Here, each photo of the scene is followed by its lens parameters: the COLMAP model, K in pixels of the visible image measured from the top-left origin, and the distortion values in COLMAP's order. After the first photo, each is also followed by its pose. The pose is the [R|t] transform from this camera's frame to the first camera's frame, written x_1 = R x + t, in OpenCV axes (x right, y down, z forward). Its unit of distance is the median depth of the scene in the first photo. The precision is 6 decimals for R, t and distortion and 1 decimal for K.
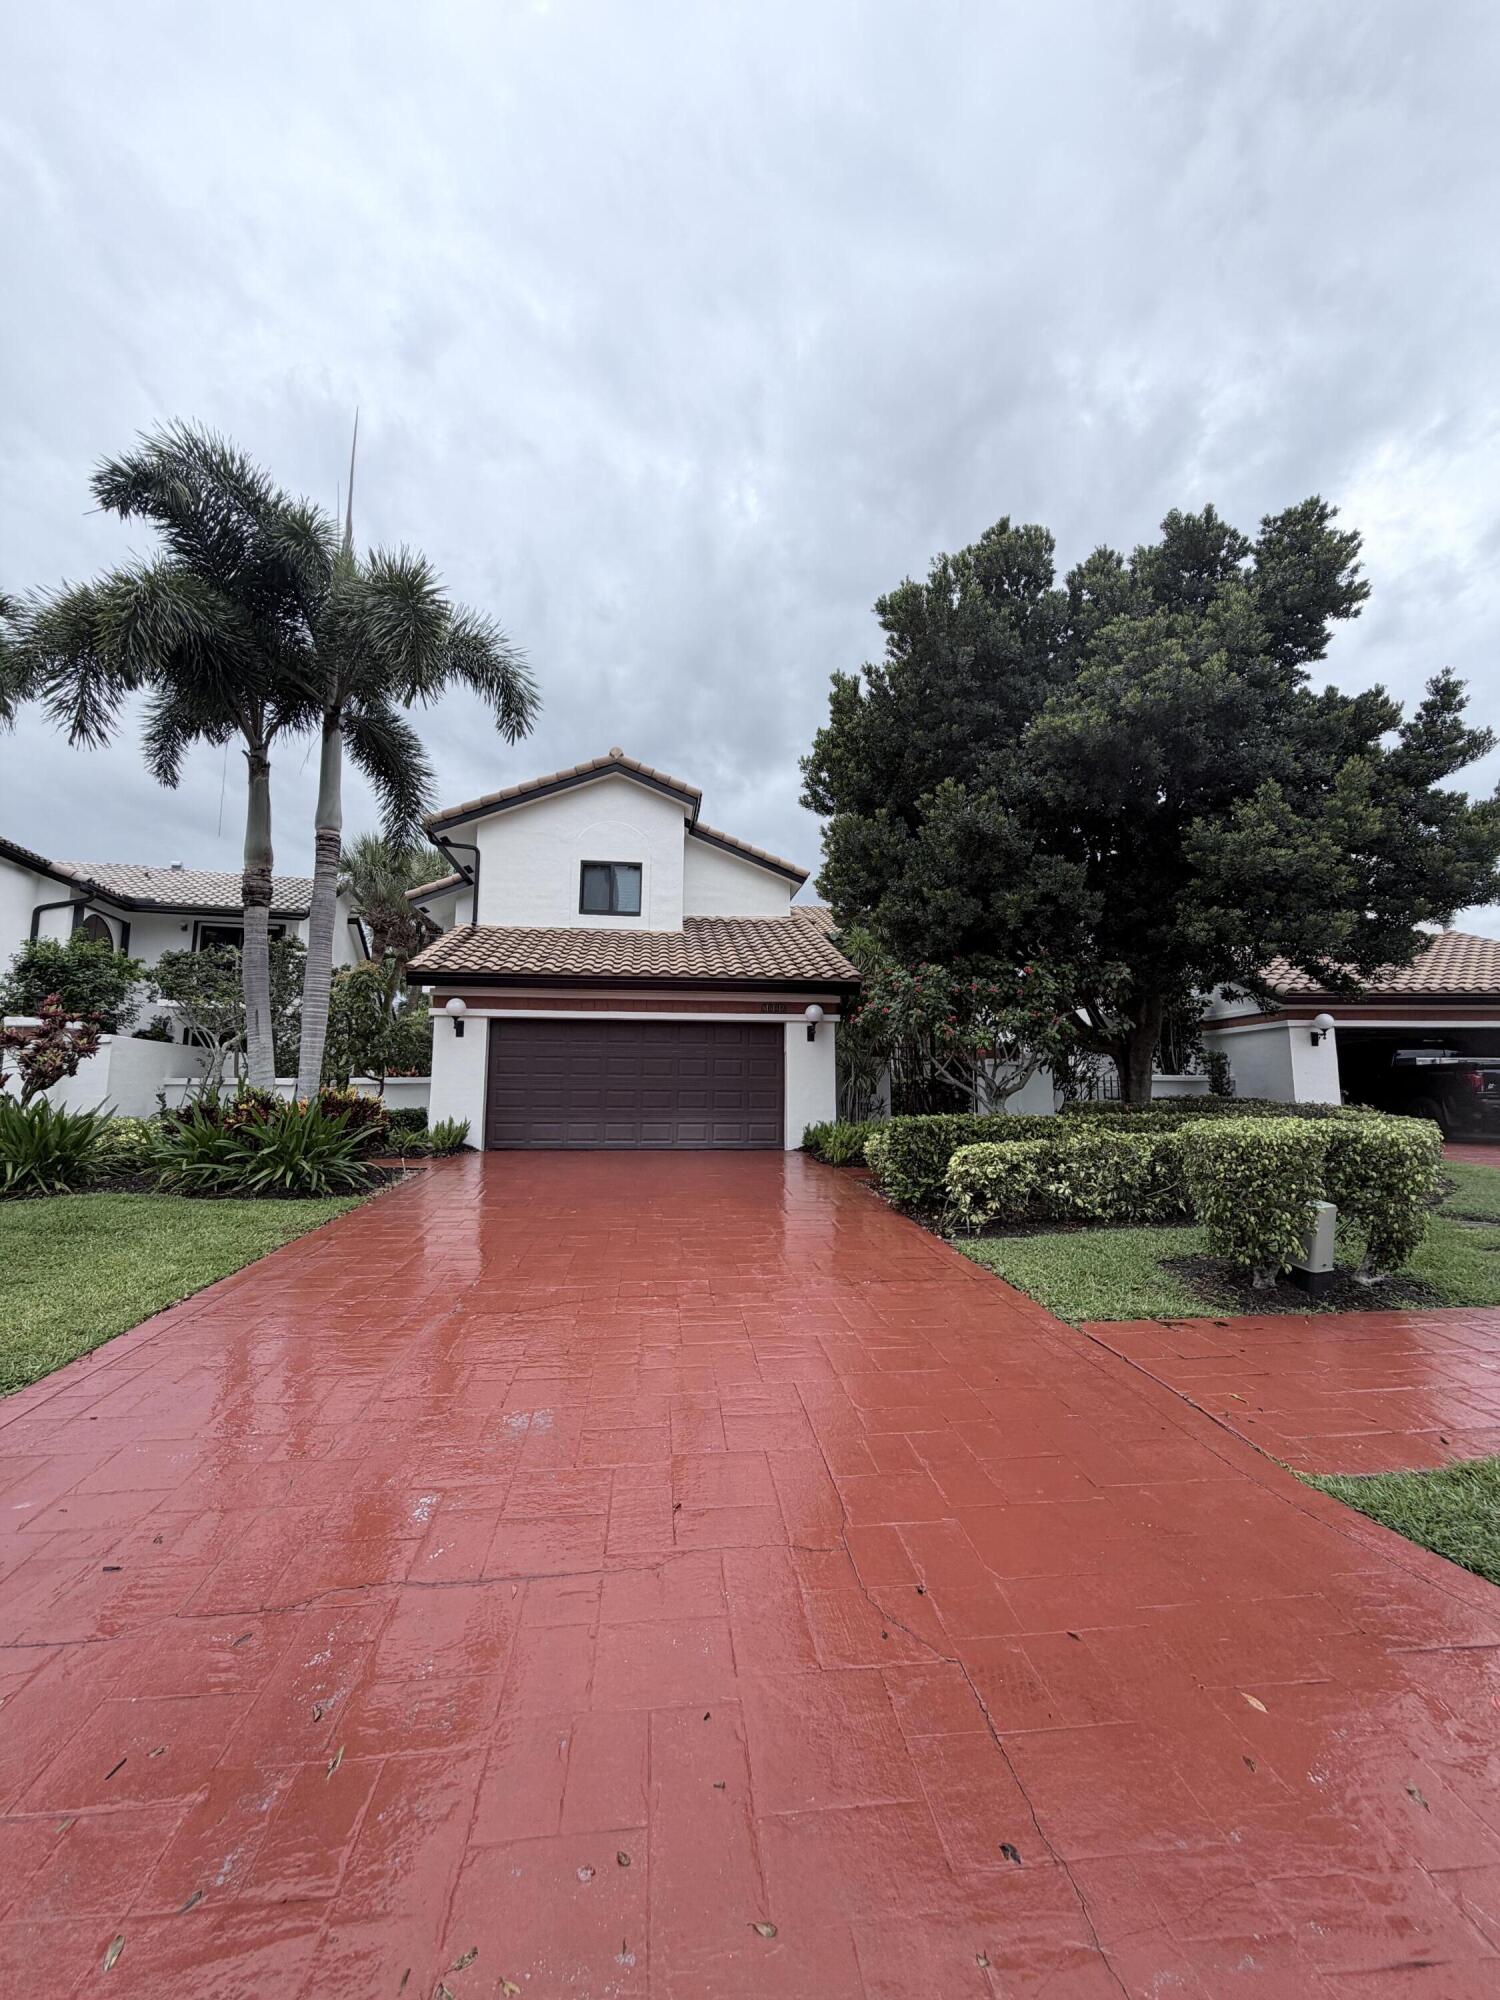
lens RADIAL K [[802.4, 0, 755.5], [0, 802.4, 989.5], [0, 0, 1]] dist [0.001866, 0.000162]
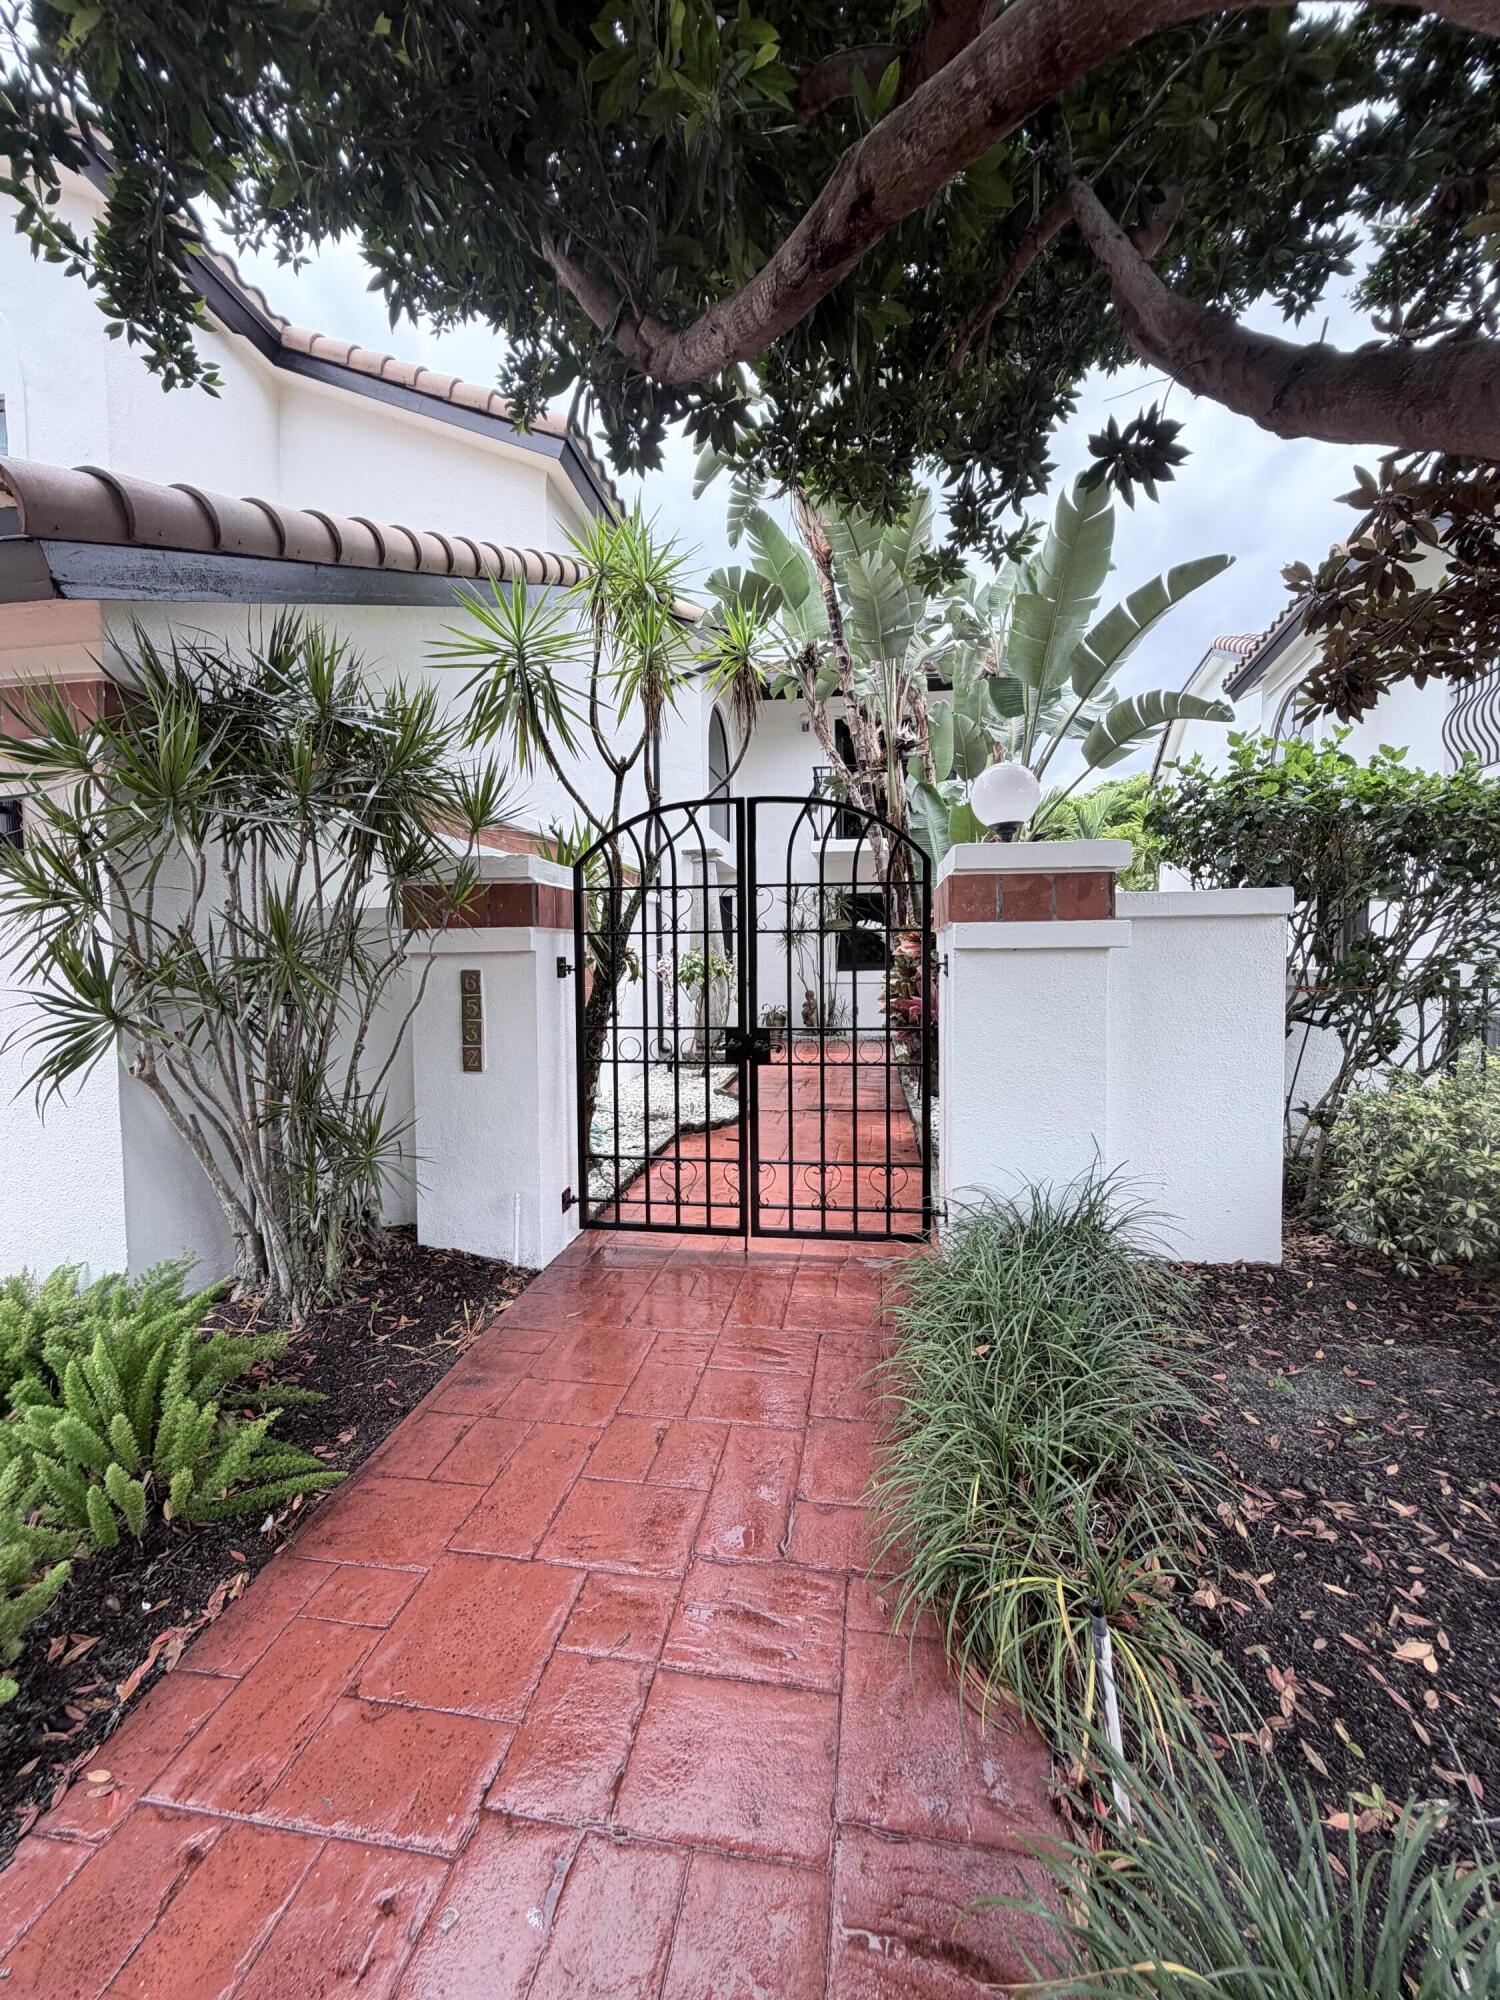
lens RADIAL K [[802.4, 0, 750.5], [0, 802.4, 997.3], [0, 0, 1]] dist [0.001866, 0.000162]
pose [[0.961264, -0.004210, -0.275596, 0.324072], [0.050188, 0.985842, 0.159991, 0.075090], [0.271021, -0.167626, 0.947866, 0.839747]]
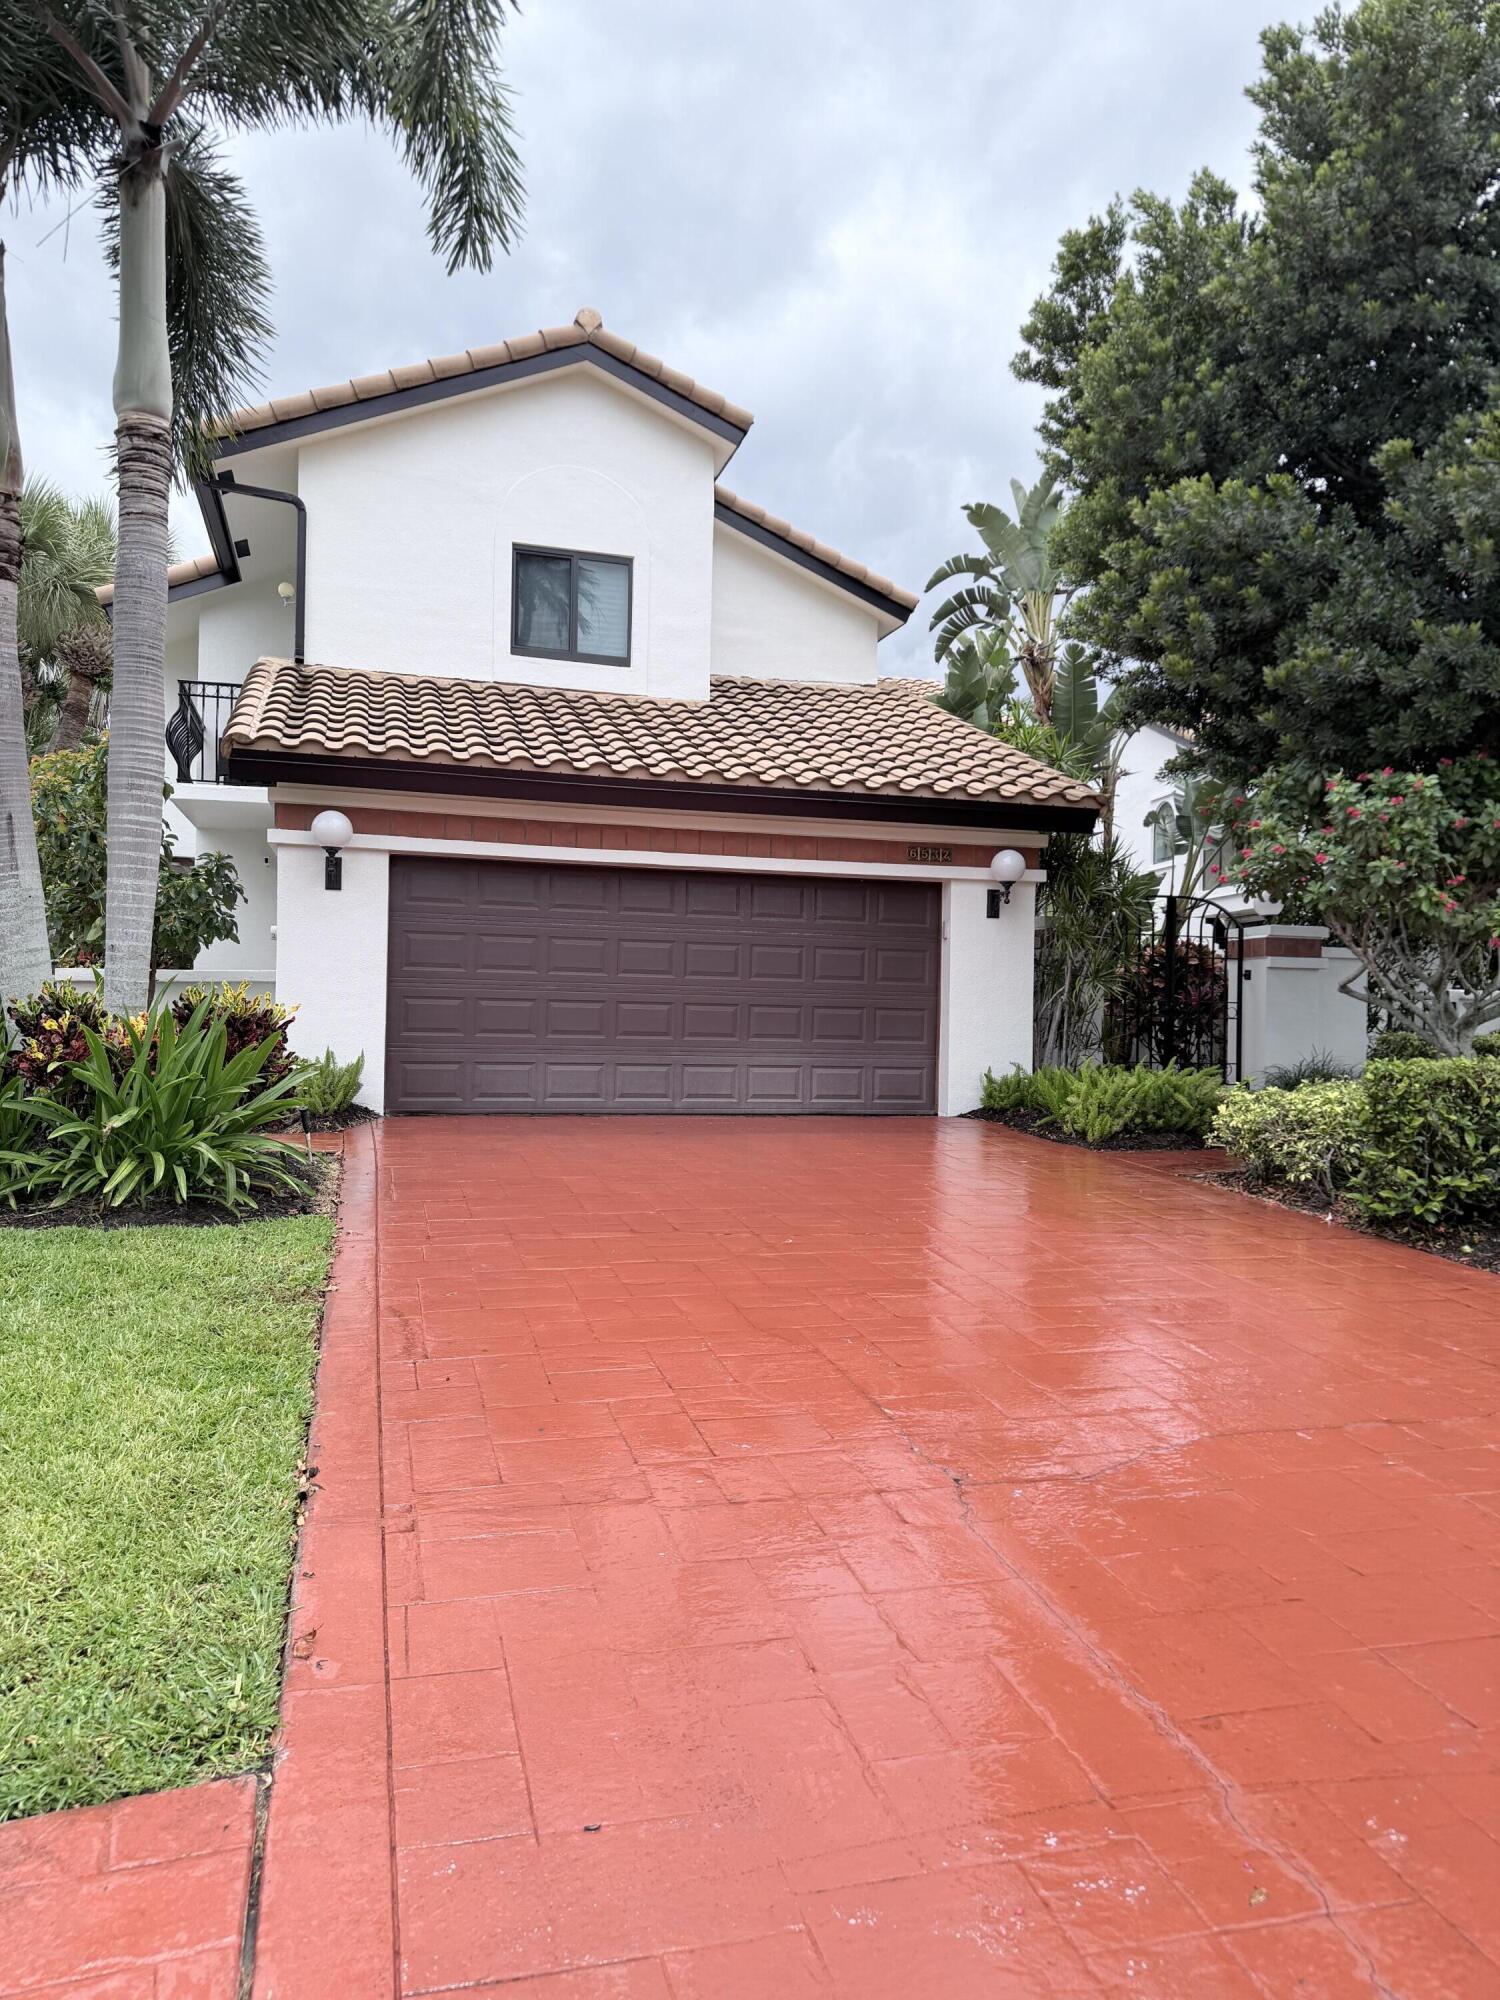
lens RADIAL K [[1396.2, 0, 750.6], [0, 1396.2, 1002.0], [0, 0, 1]] dist [0.061481, -0.003953]
pose [[0.987208, 0.016316, 0.158604, -0.239000], [-0.035523, 0.992255, 0.119033, 0.014533], [-0.155433, -0.123145, 0.980141, 0.097274]]
